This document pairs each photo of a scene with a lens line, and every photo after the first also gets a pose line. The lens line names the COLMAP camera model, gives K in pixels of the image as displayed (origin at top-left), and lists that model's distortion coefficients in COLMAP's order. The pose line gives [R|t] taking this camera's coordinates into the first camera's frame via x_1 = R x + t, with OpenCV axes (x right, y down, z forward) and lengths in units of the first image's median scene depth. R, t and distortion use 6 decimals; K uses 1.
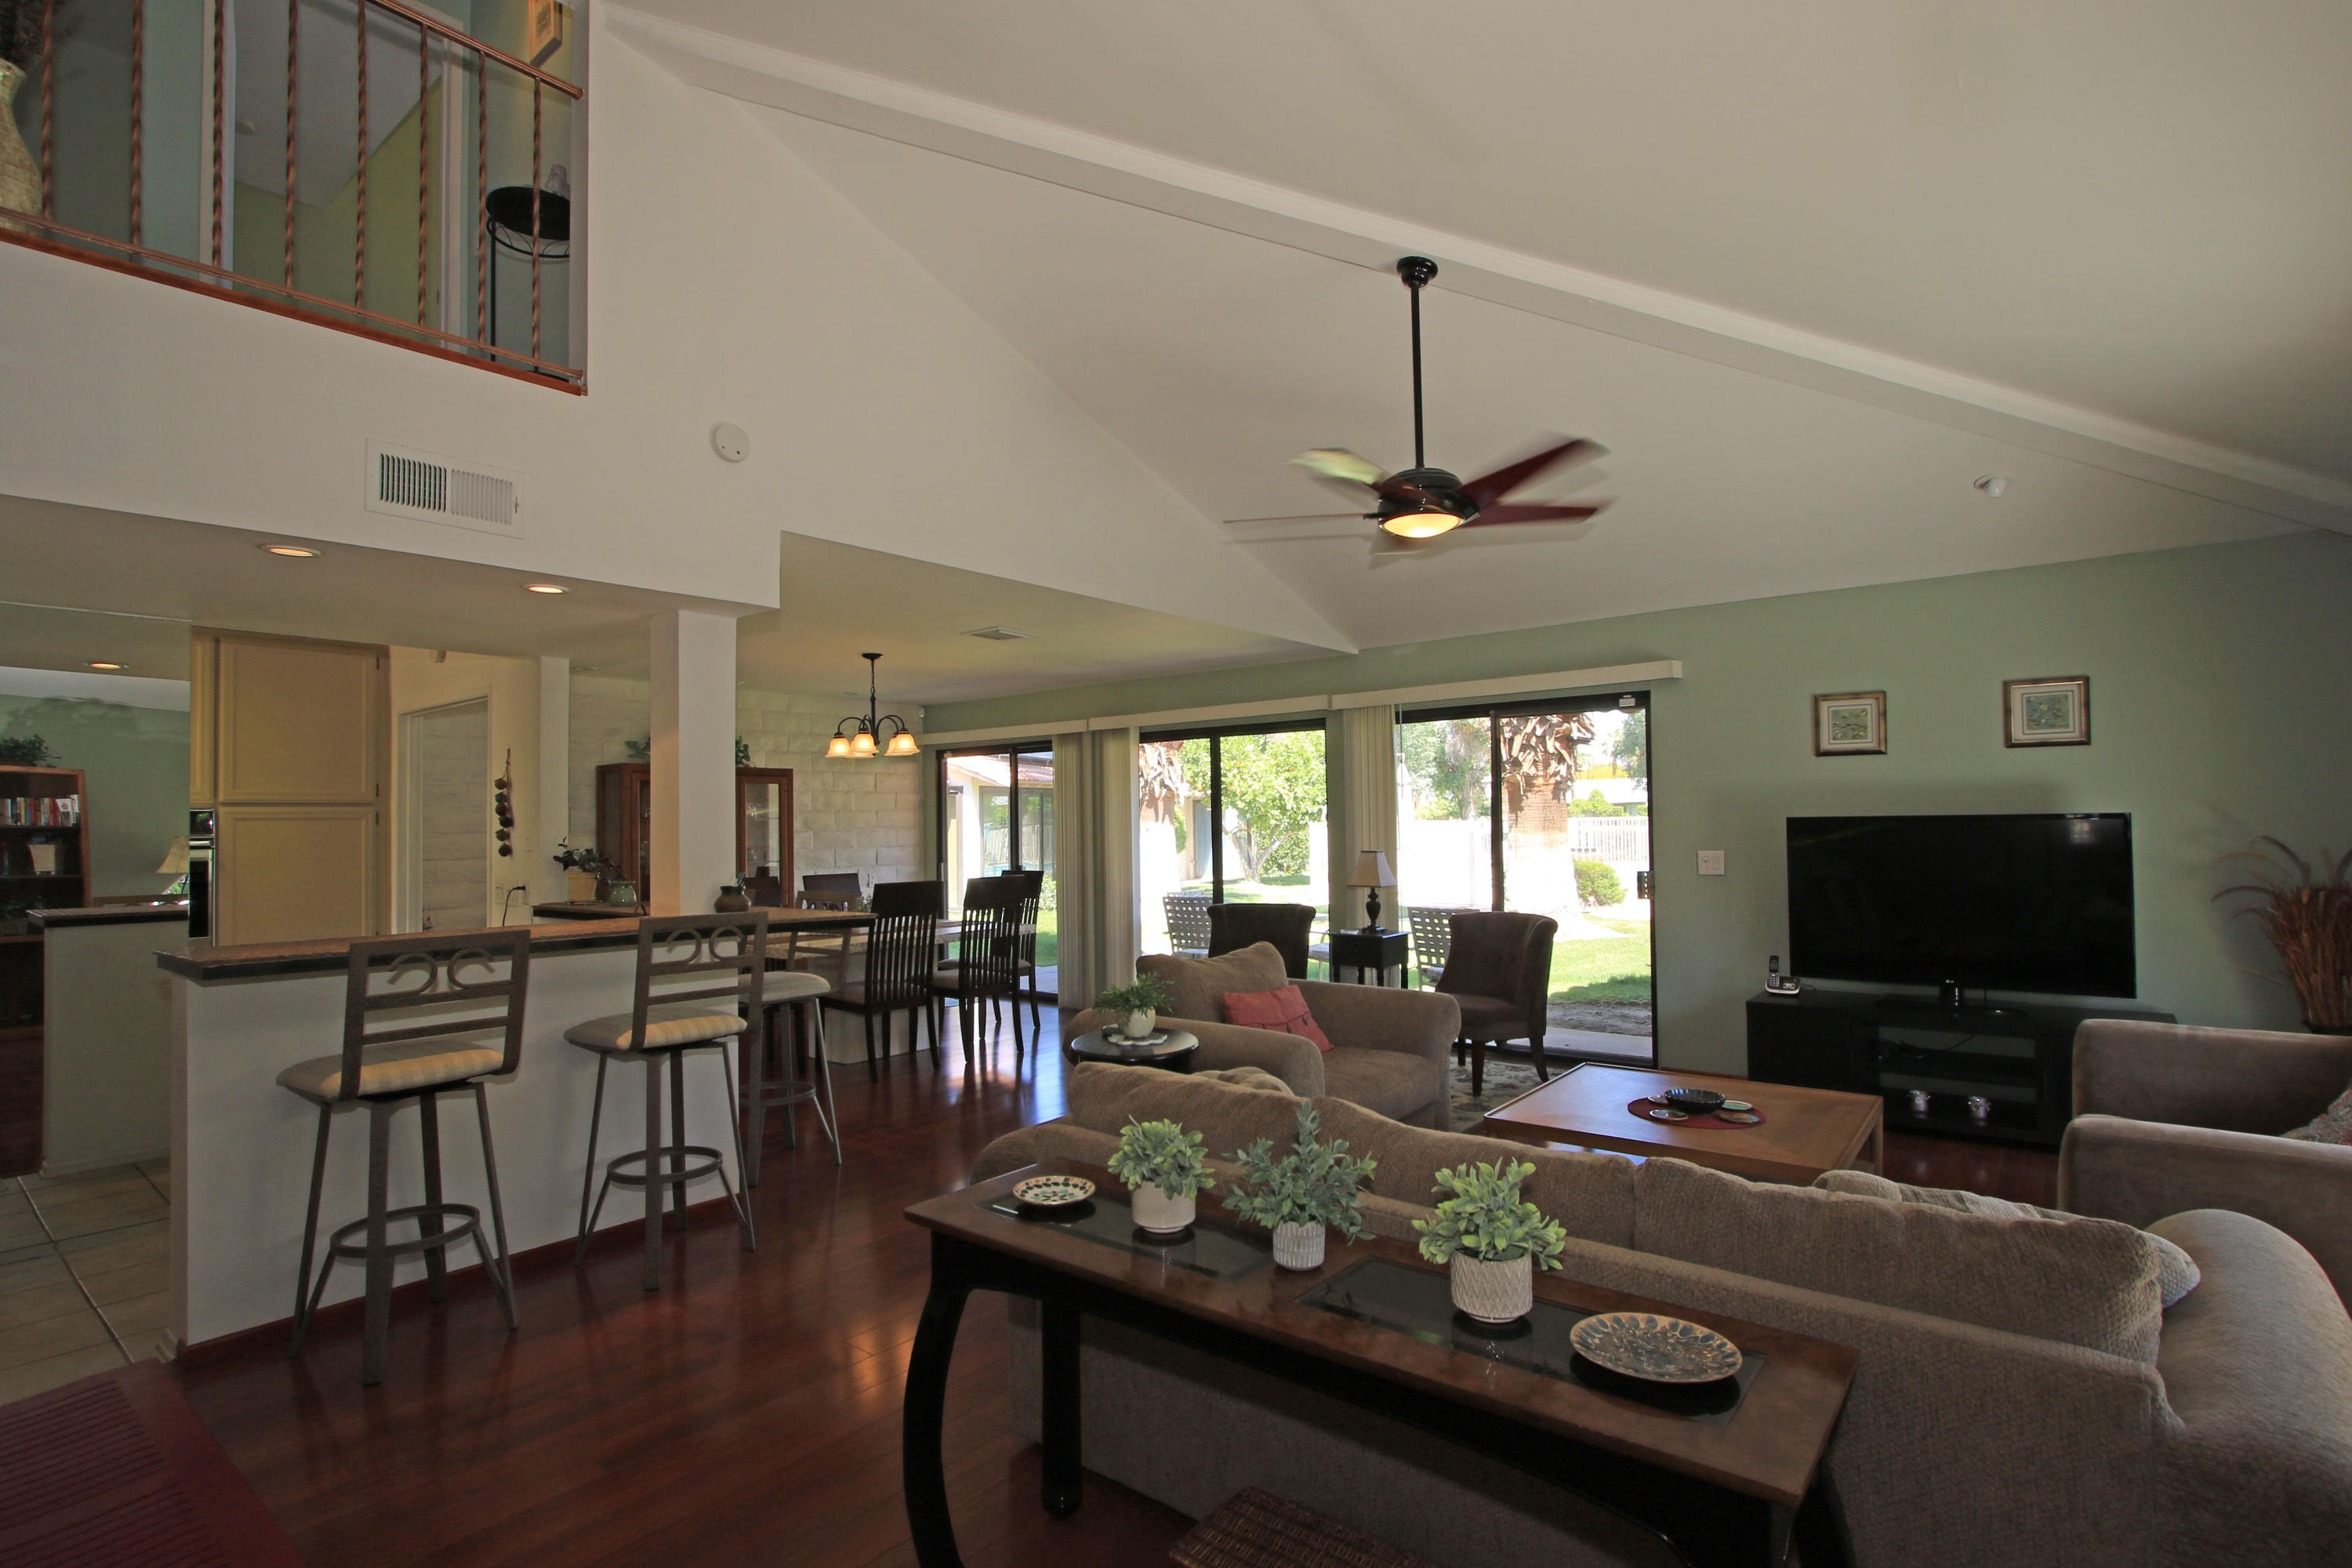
lens RADIAL K [[1143.6, 0, 1167.2], [0, 1143.6, 796.1], [0, 0, 1]] dist [-0.005558, -0.000588]
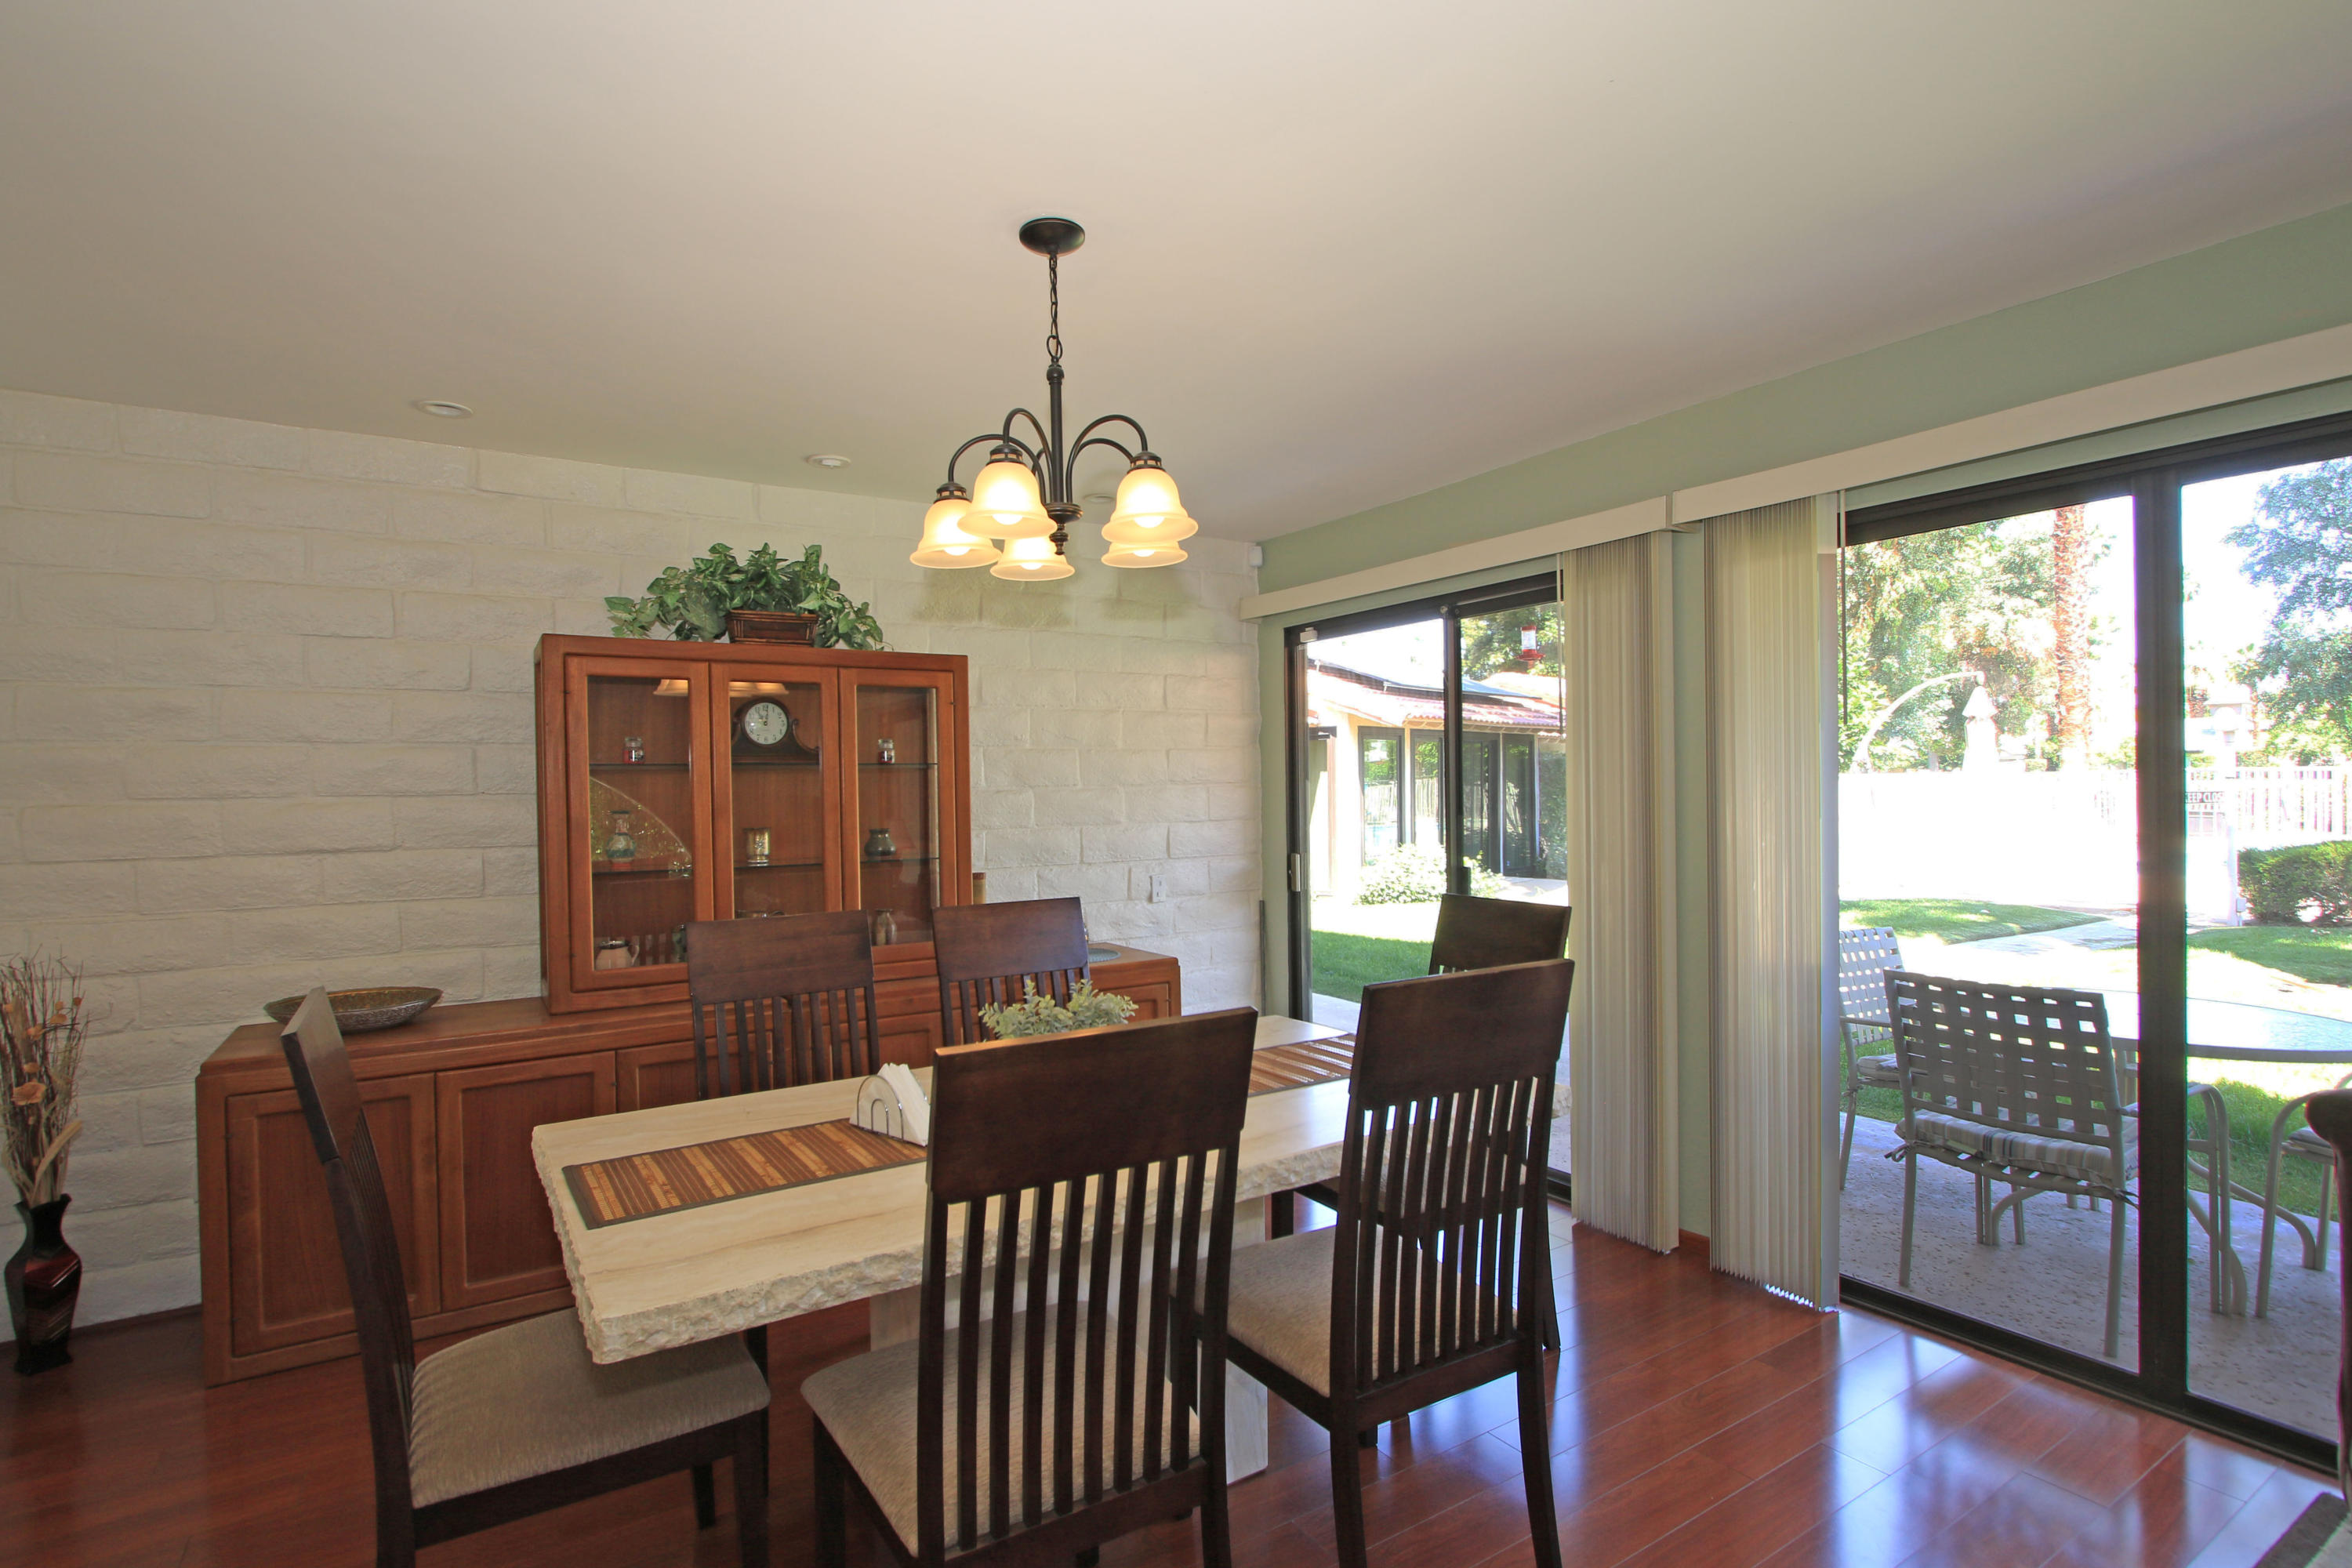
lens RADIAL K [[1161.7, 0, 1162.9], [0, 1161.7, 797.4], [0, 0, 1]] dist [-0.002535, -0.000071]
pose [[0.947867, 0.003860, -0.318641, -0.102524], [0.009499, 0.999140, 0.040360, 0.014386], [0.318523, -0.041282, 0.947016, 0.563830]]
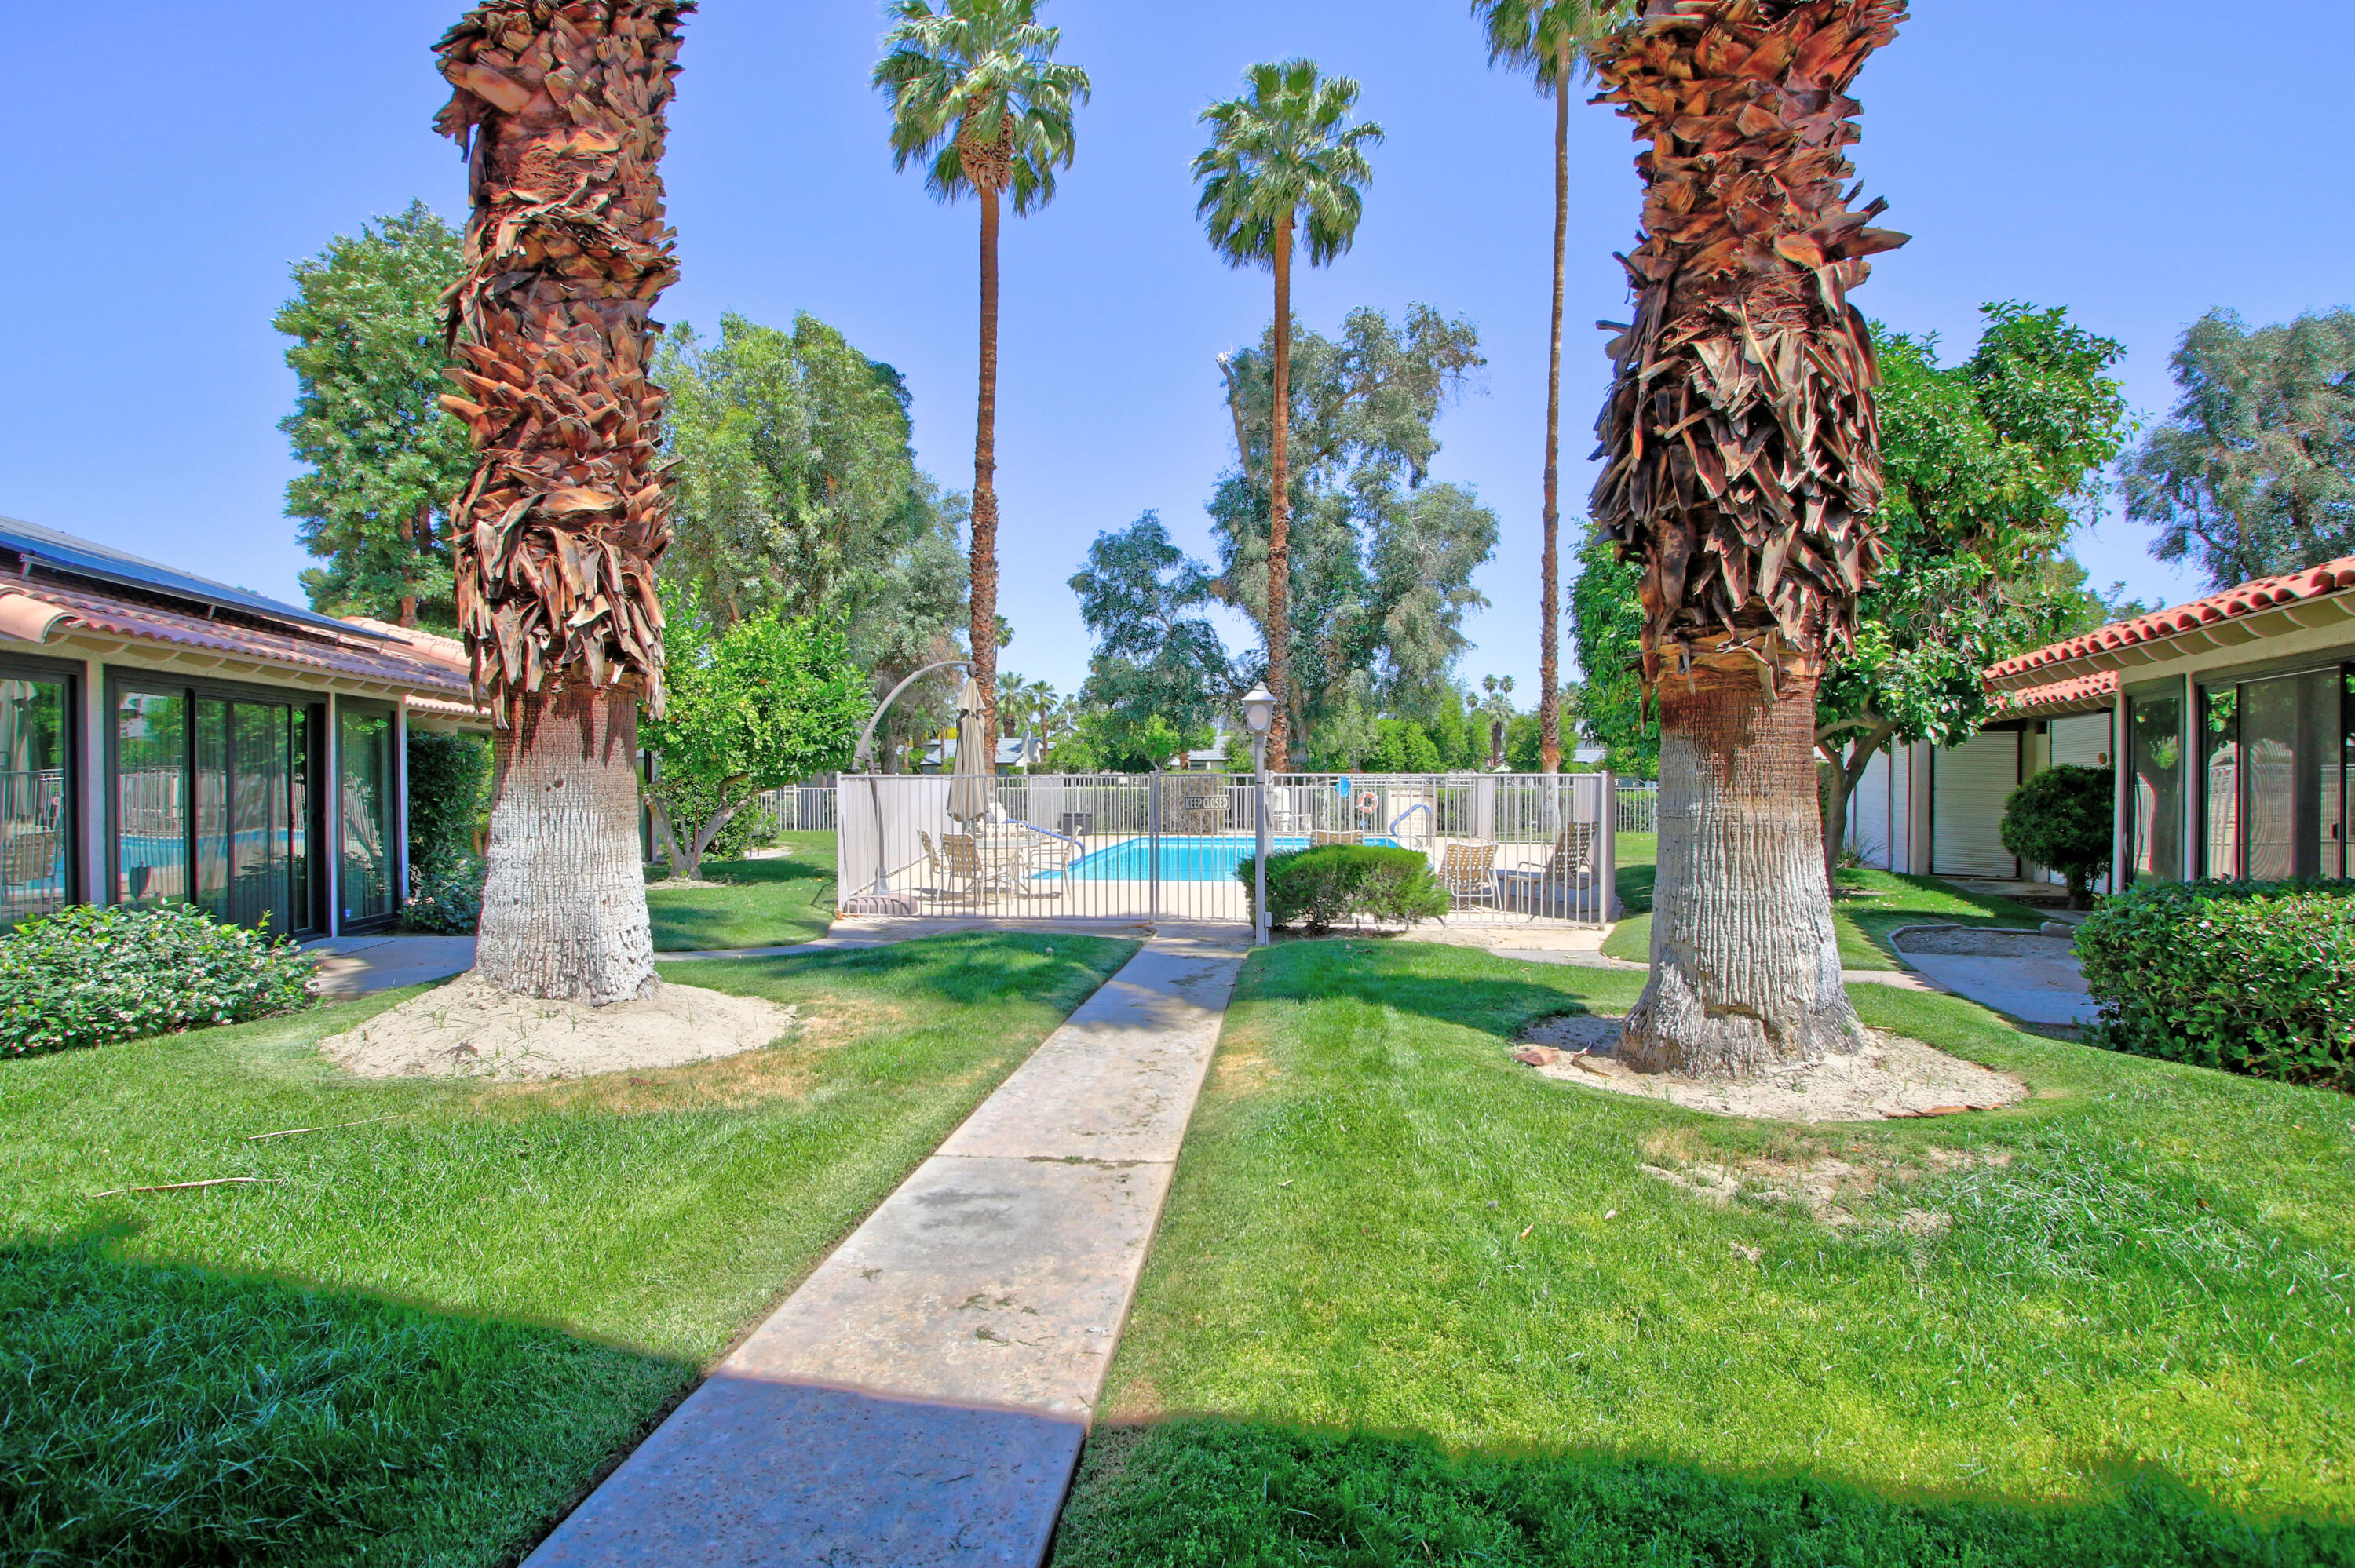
lens RADIAL K [[1144.9, 0, 1166.1], [0, 1144.9, 793.6], [0, 0, 1]] dist [-0.005558, -0.000588]
pose [[0.843937, 0.008863, 0.536370, -0.094923], [-0.027198, 0.999285, 0.026281, 0.038779], [-0.535753, -0.036768, 0.843574, 1.215534]]
